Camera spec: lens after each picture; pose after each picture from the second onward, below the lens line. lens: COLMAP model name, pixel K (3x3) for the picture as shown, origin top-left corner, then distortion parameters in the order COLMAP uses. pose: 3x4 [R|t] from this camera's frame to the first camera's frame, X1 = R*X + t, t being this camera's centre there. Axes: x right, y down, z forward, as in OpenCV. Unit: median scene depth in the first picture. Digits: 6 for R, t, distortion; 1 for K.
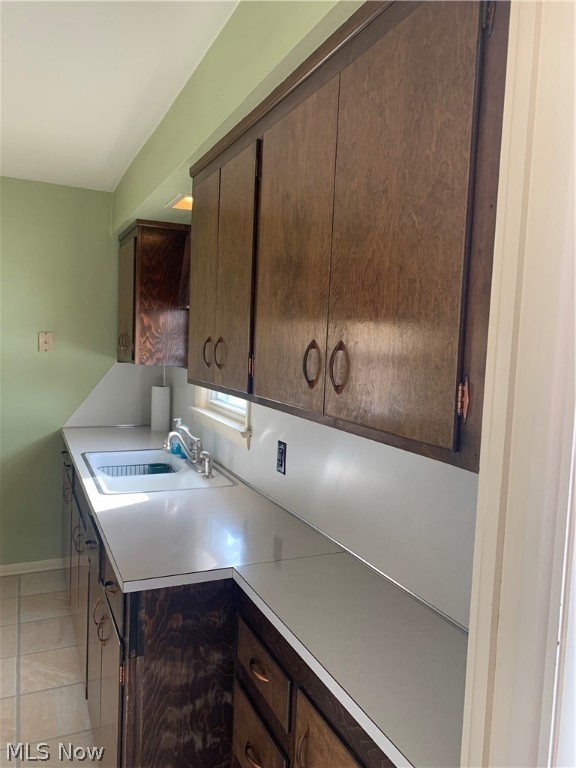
lens RADIAL K [[584.9, 0, 288.7], [0, 584.9, 384.8], [0, 0, 1]] dist [0.058718, -0.057146]
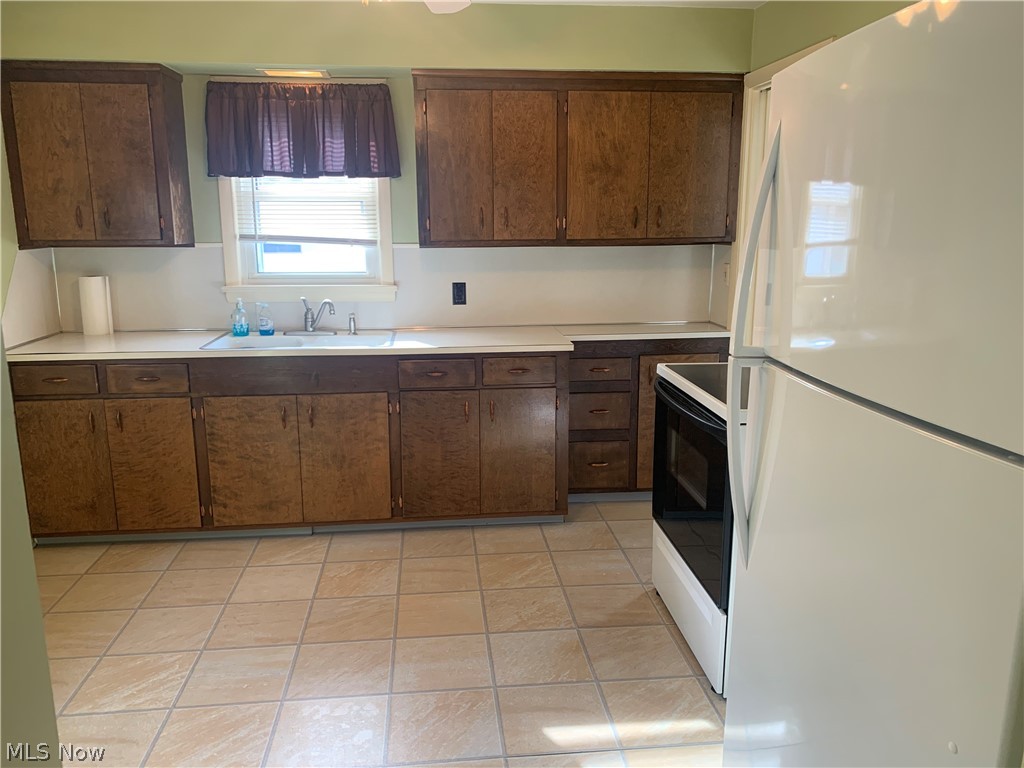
lens RADIAL K [[779.8, 0, 510.8], [0, 779.8, 380.1], [0, 0, 1]] dist [0.058718, -0.057146]
pose [[0.322123, -0.235911, 0.916833, -2.795151], [0.089183, 0.971709, 0.218697, -0.115748], [-0.942488, 0.011319, 0.334049, 0.401855]]
